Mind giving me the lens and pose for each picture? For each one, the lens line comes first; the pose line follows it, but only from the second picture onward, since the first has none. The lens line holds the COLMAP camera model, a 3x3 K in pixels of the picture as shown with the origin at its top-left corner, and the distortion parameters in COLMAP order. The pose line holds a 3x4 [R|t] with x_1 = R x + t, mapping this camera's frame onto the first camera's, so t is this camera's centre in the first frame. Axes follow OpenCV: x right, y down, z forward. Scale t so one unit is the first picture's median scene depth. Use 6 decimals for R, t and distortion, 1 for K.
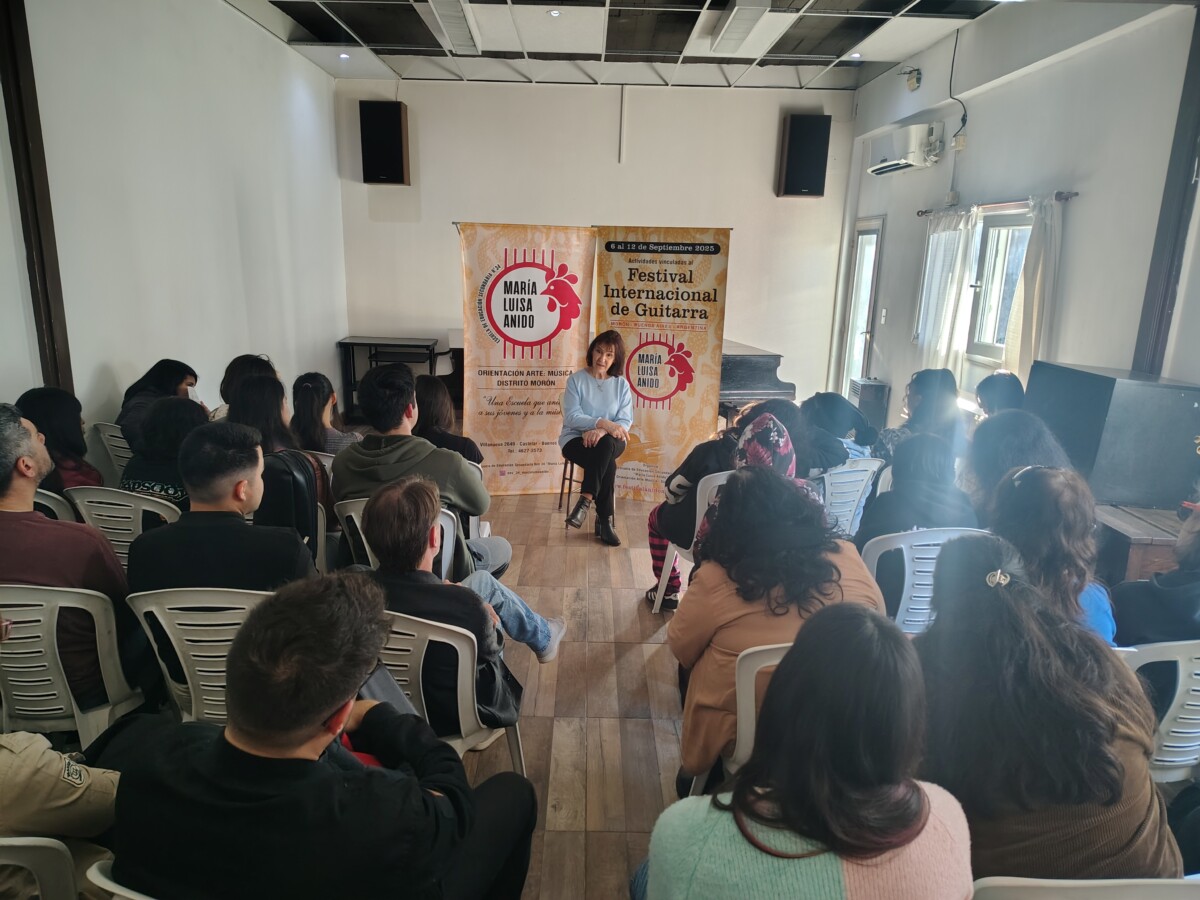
lens RADIAL K [[814.6, 0, 589.9], [0, 814.6, 455.4], [0, 0, 1]] dist [0.037079, 0.004129]
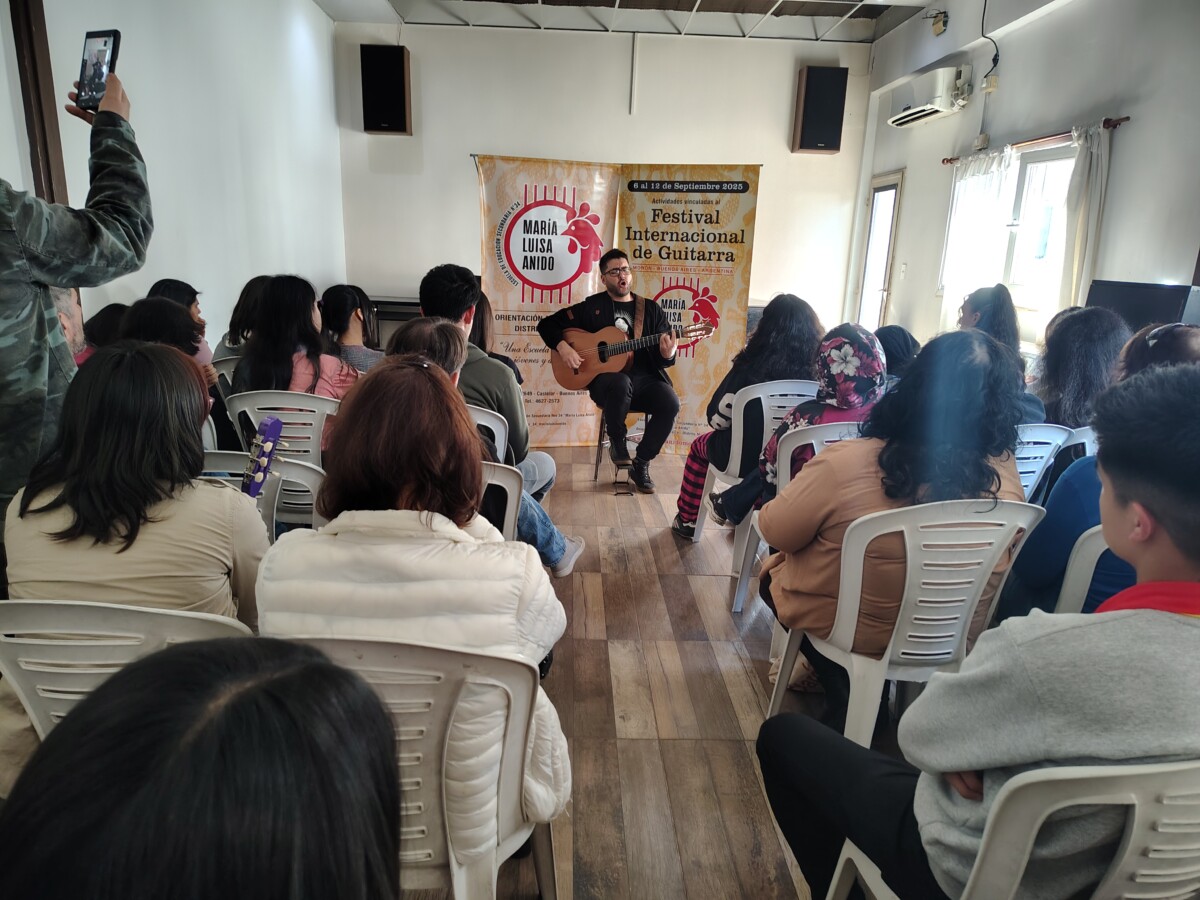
lens RADIAL K [[814.6, 0, 596.9], [0, 814.6, 470.2], [0, 0, 1]] dist [0.037079, 0.004129]
pose [[0.999524, 0.000725, 0.030835, -0.047567], [-0.001477, 0.999702, 0.024382, 0.055858], [-0.030808, -0.024416, 0.999227, 0.030344]]
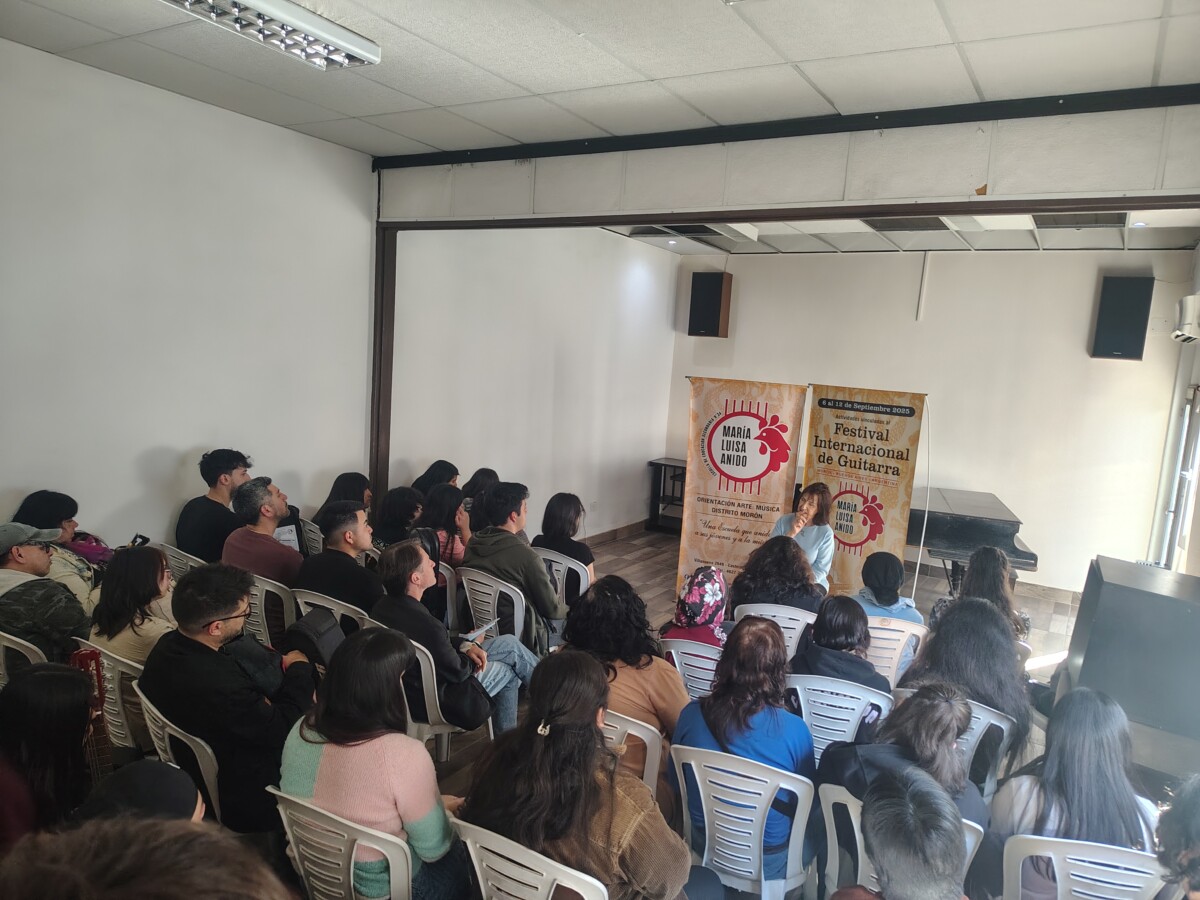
lens RADIAL K [[814.6, 0, 611.5], [0, 814.6, 475.9], [0, 0, 1]] dist [0.037079, 0.004129]
pose [[0.855533, 0.111175, -0.505672, 0.356524], [-0.172238, 0.982160, -0.075471, -0.023737], [0.488260, 0.151664, 0.859419, -0.085748]]
